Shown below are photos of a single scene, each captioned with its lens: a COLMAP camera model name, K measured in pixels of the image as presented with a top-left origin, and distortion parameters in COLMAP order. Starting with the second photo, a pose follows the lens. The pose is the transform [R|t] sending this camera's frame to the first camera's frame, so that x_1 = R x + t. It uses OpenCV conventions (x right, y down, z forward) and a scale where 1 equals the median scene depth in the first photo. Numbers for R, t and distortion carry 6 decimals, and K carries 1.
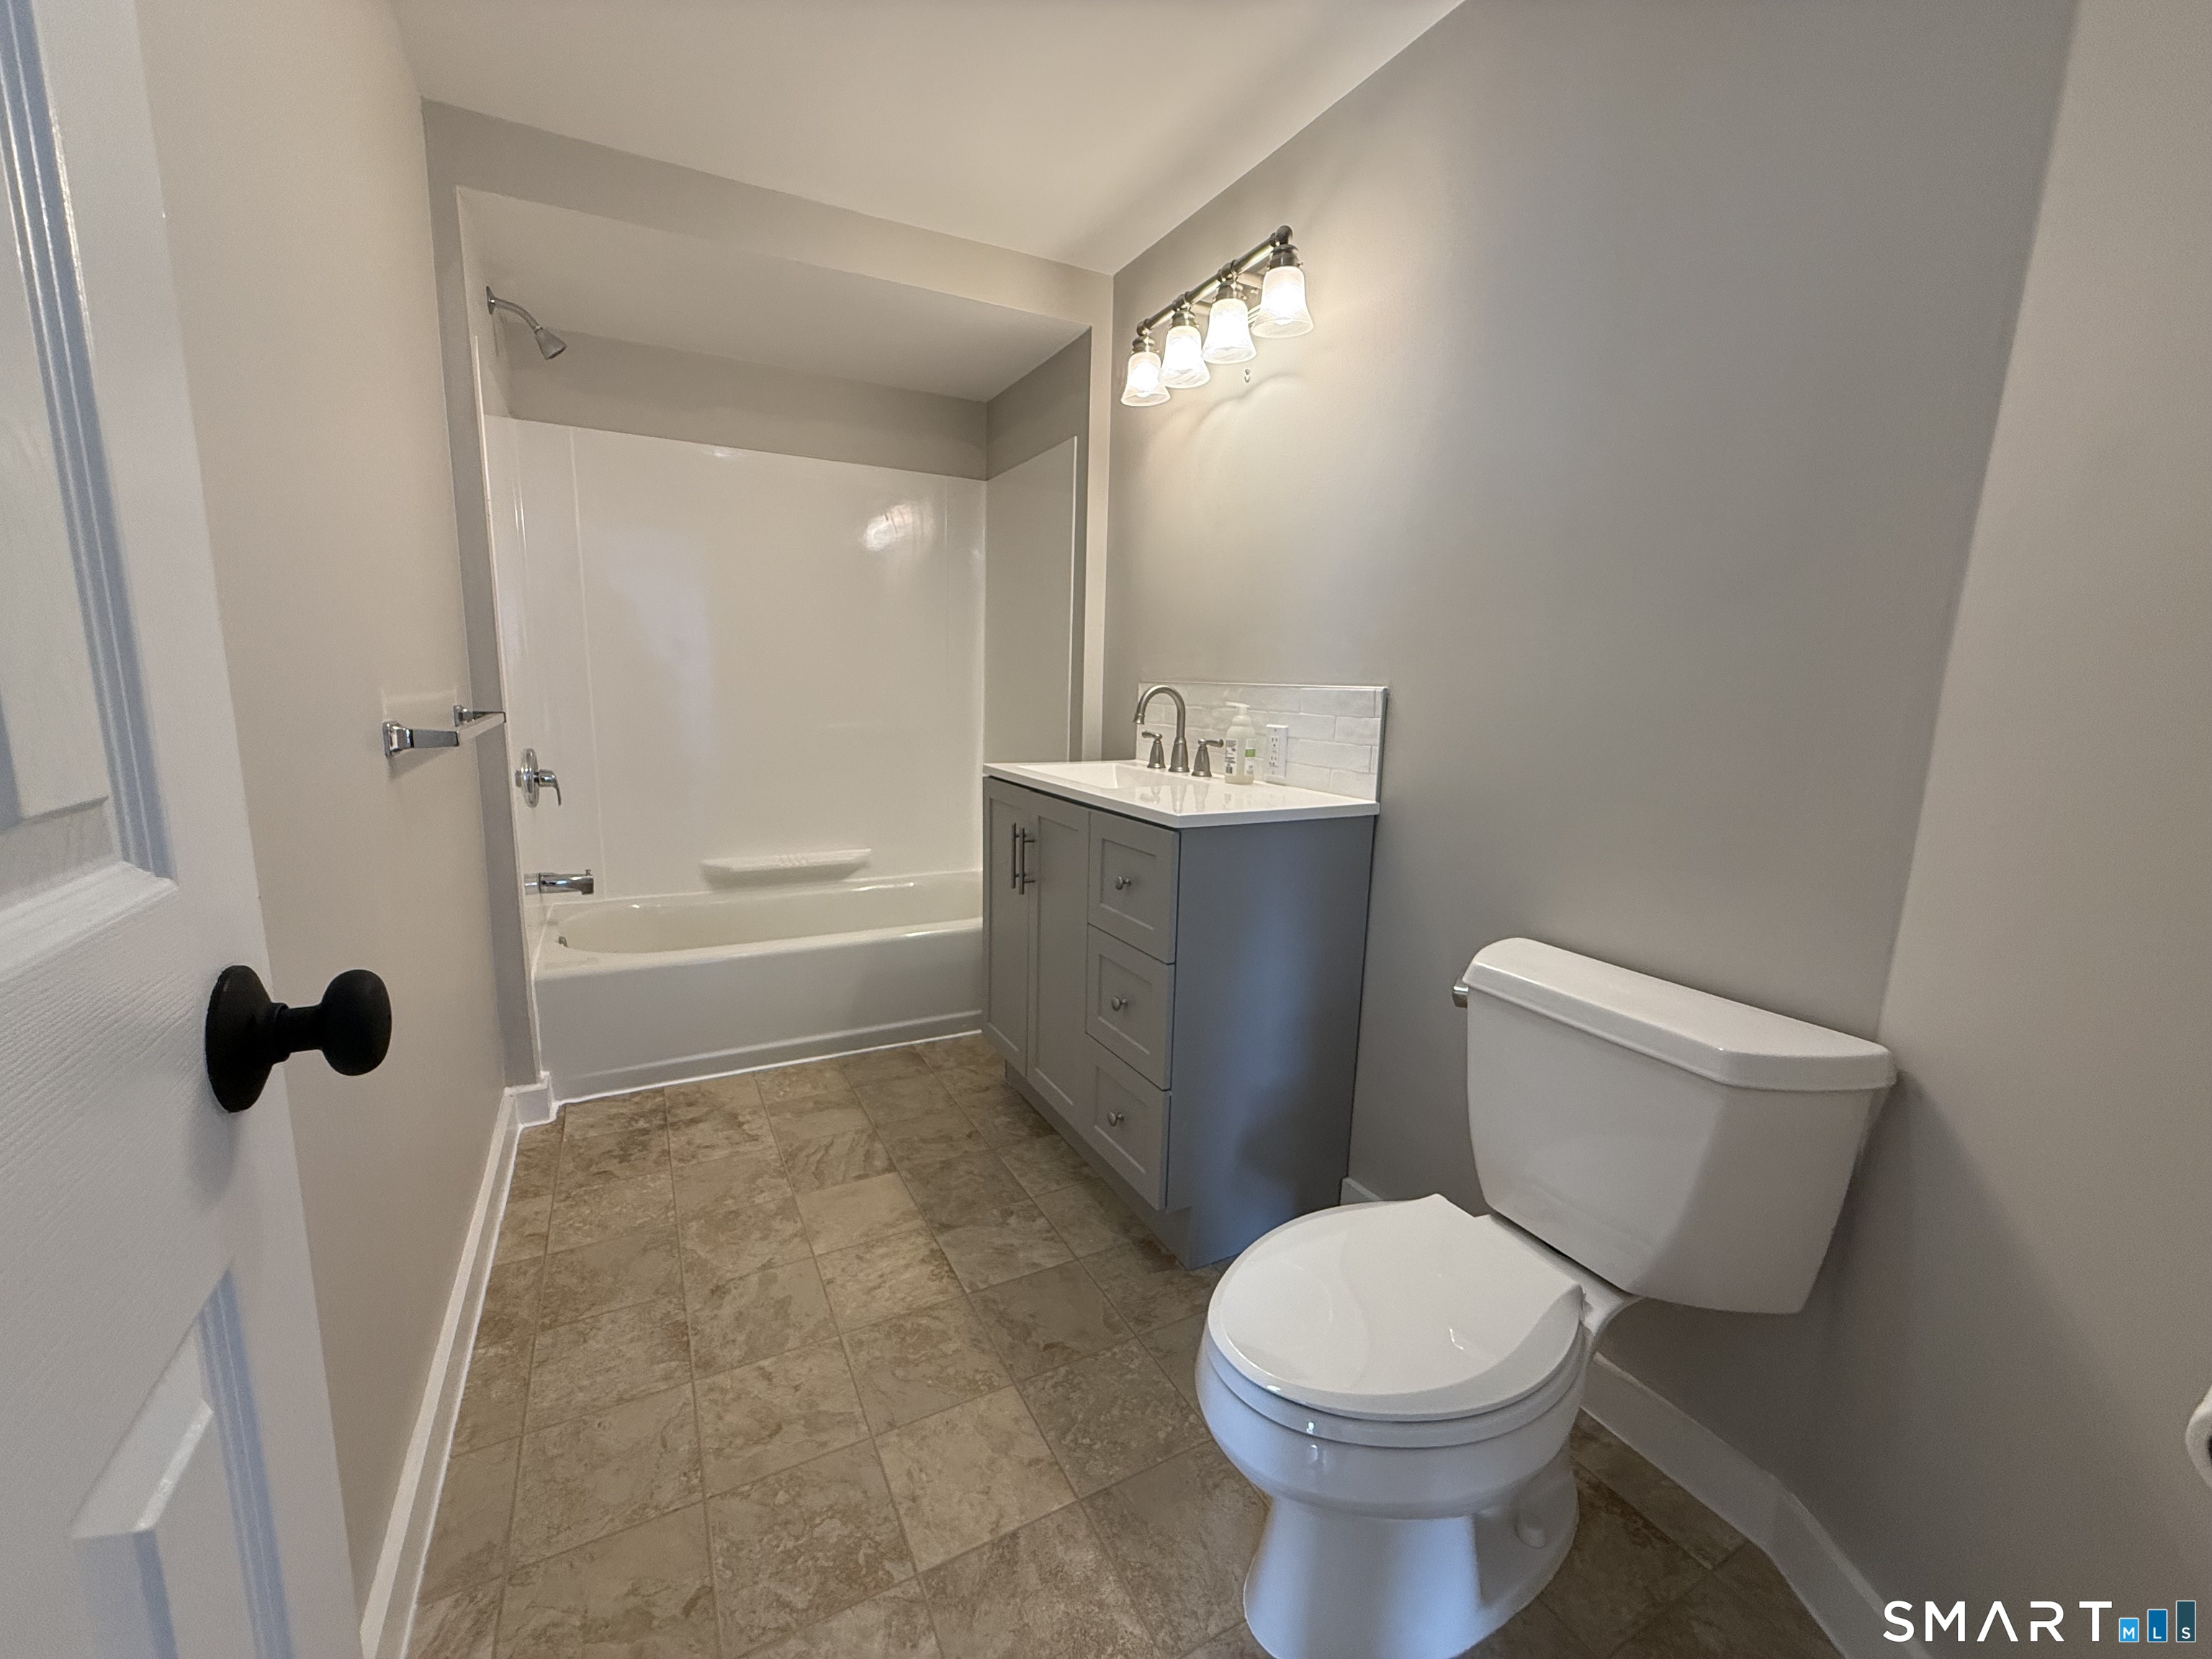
lens RADIAL K [[877.8, 0, 1098.5], [0, 877.8, 828.9], [0, 0, 1]] dist [0.000143, -0.000026]
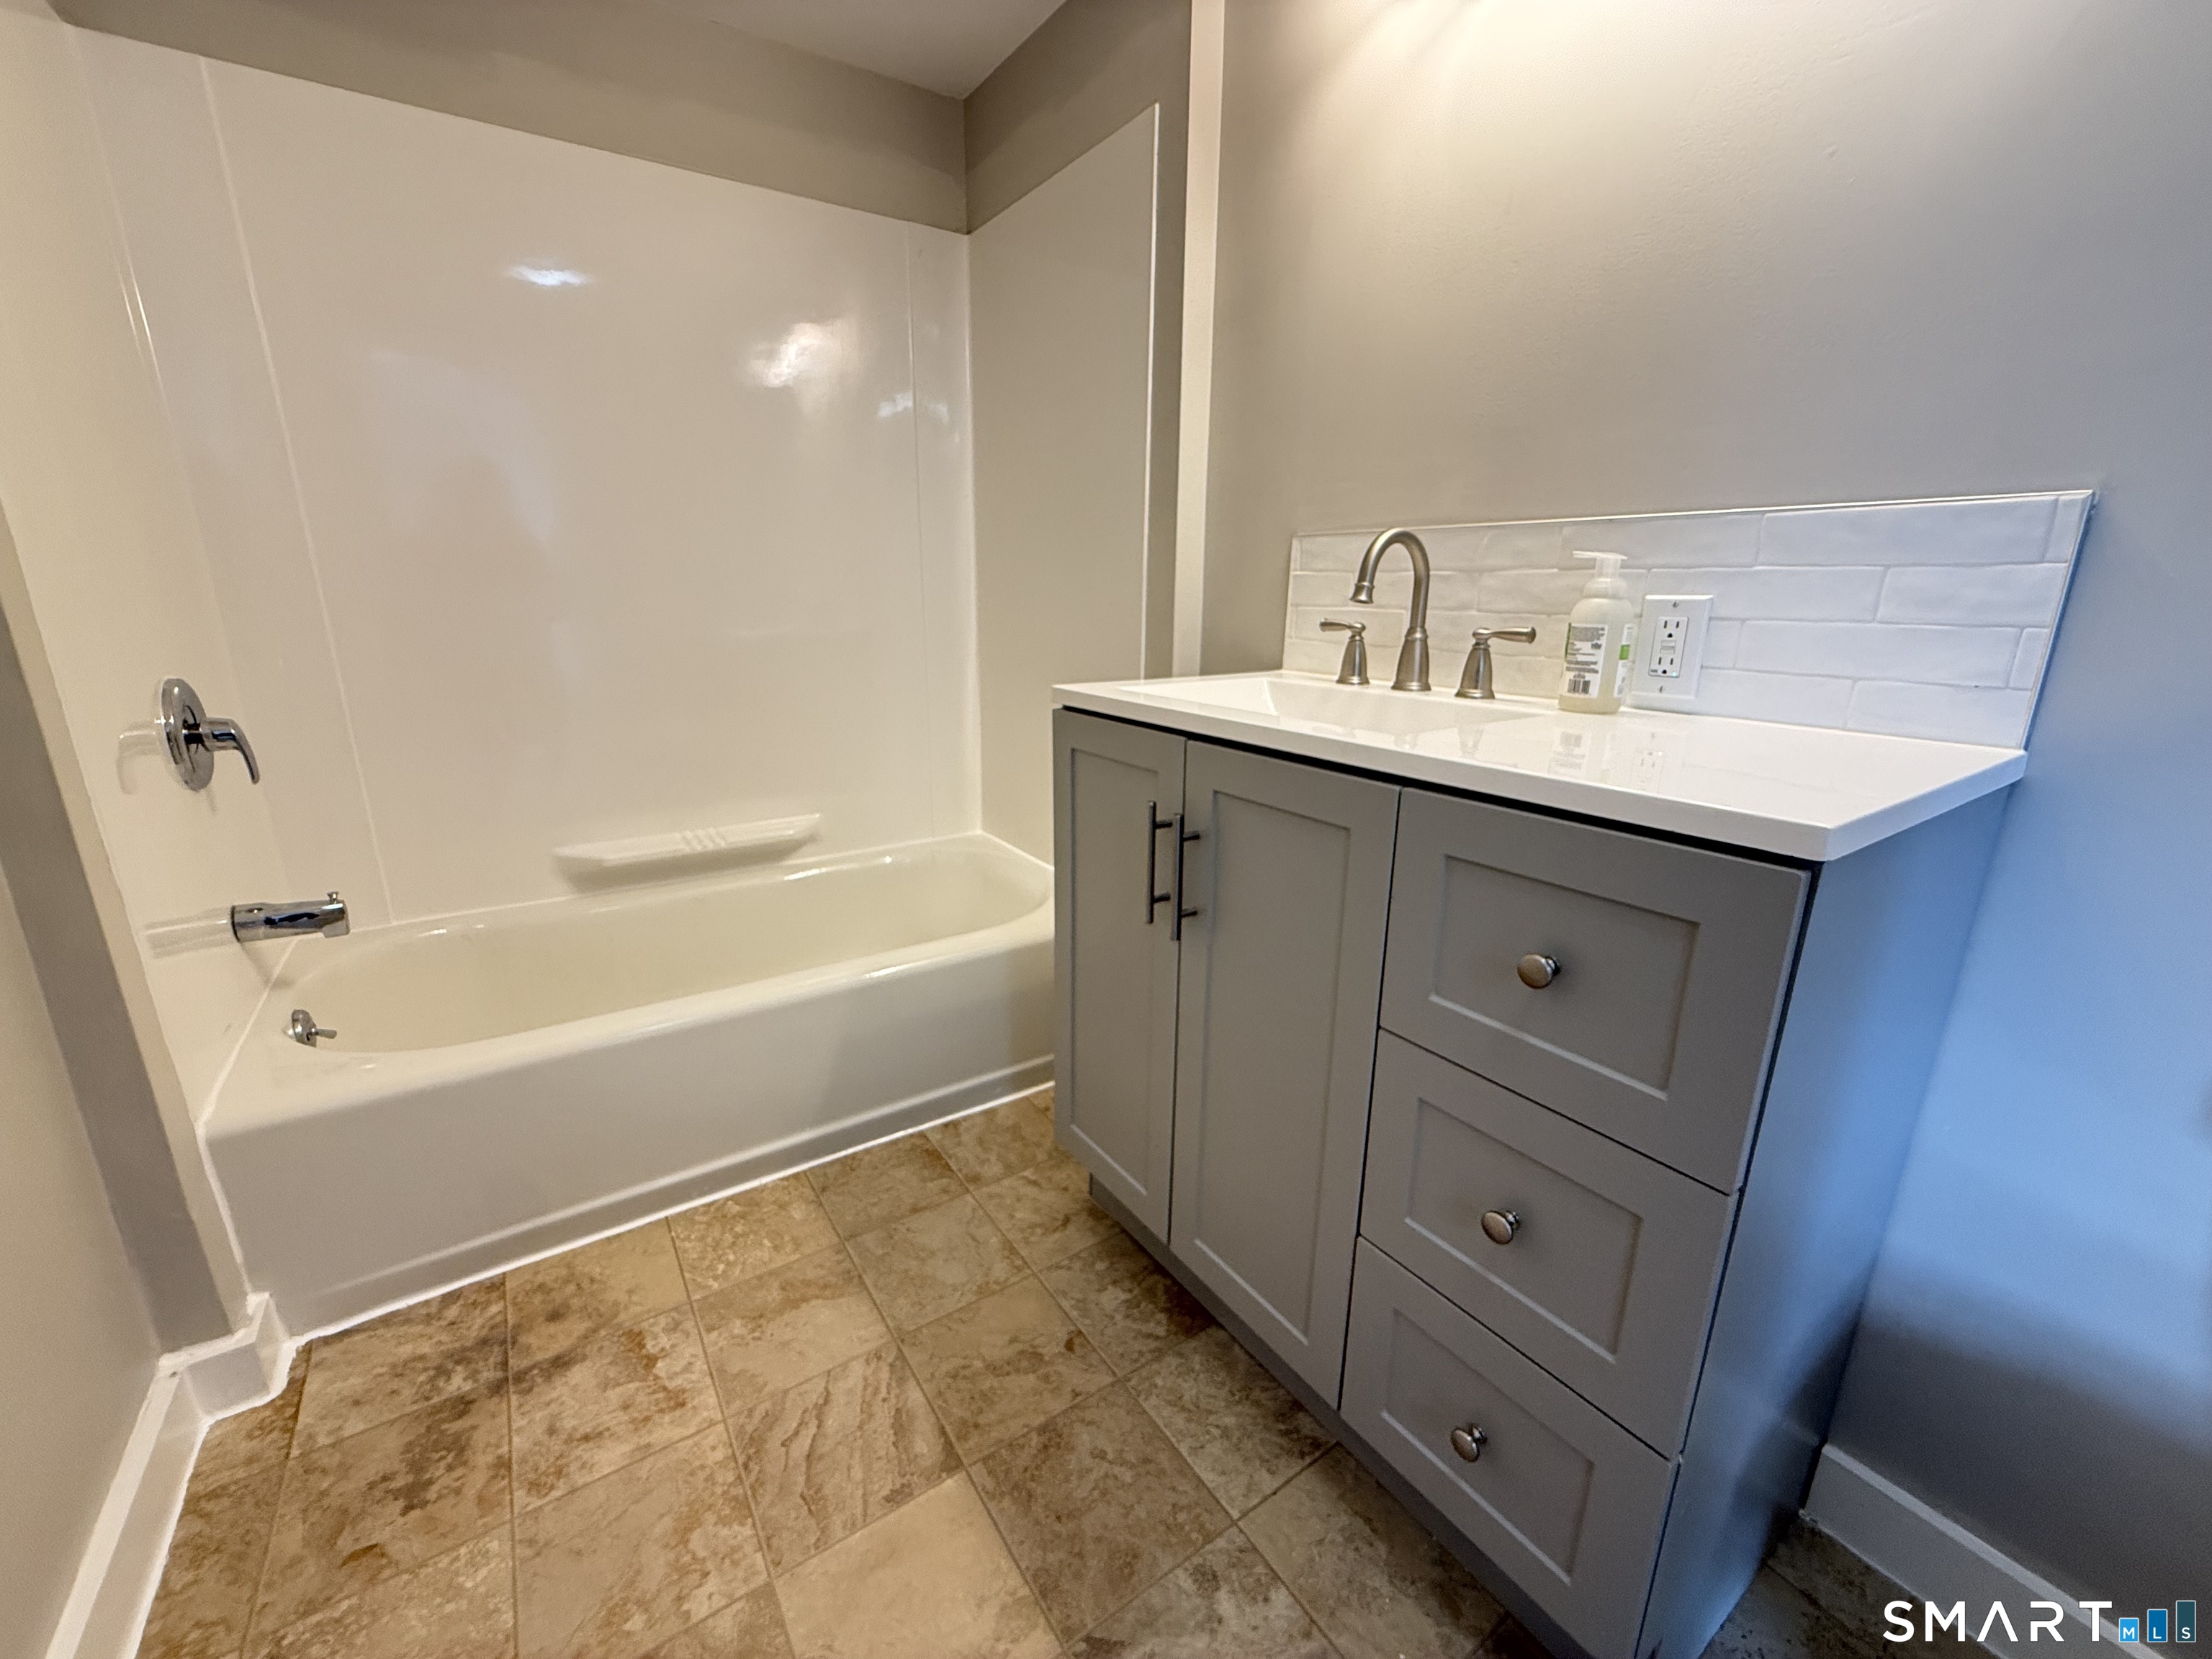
lens RADIAL K [[877.8, 0, 1098.5], [0, 877.8, 828.9], [0, 0, 1]] dist [0.000143, -0.000026]
pose [[0.994628, -0.043624, 0.093869, -0.167737], [0.033662, 0.993880, 0.105208, -0.043815], [-0.097884, -0.101483, 0.990010, 0.468069]]
